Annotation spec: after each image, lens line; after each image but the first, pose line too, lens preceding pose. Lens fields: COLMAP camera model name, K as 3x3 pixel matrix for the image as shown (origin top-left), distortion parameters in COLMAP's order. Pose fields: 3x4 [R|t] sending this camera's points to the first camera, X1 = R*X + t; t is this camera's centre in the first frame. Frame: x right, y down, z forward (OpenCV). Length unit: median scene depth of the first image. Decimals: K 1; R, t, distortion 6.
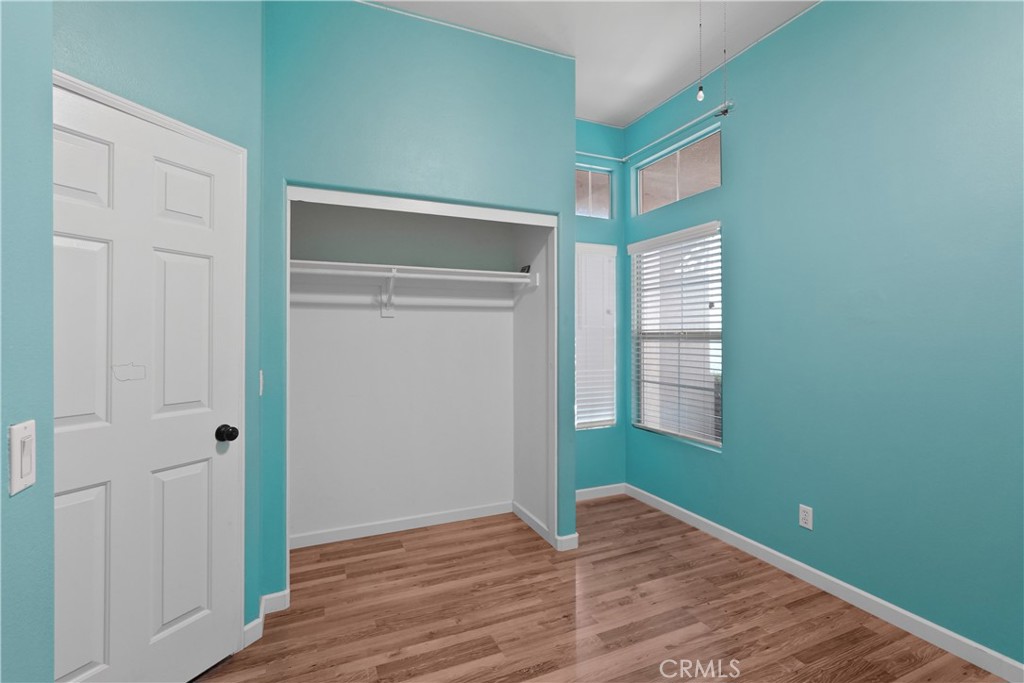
lens RADIAL K [[465.8, 0, 514.9], [0, 465.8, 331.8], [0, 0, 1]] dist [-0.013644, 0.008694]
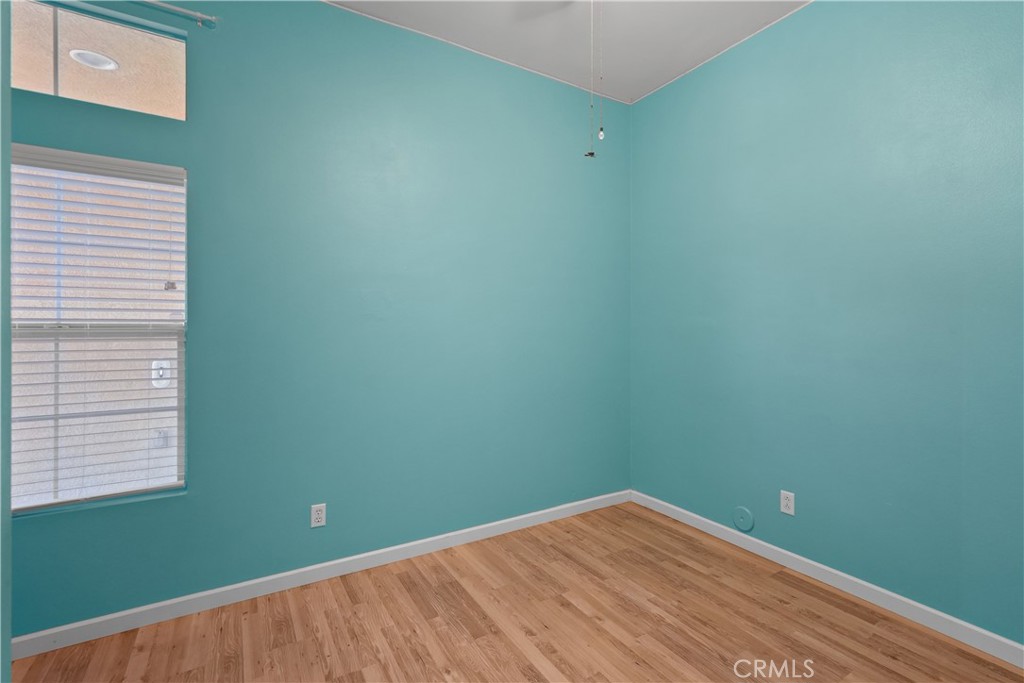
lens RADIAL K [[468.6, 0, 513.7], [0, 468.6, 336.8], [0, 0, 1]] dist [-0.015210, 0.009745]
pose [[-0.116510, -0.002275, 0.993187, -0.328911], [-0.002577, 0.999995, 0.001988, 0.016162], [-0.993186, -0.002328, -0.116515, 0.585083]]
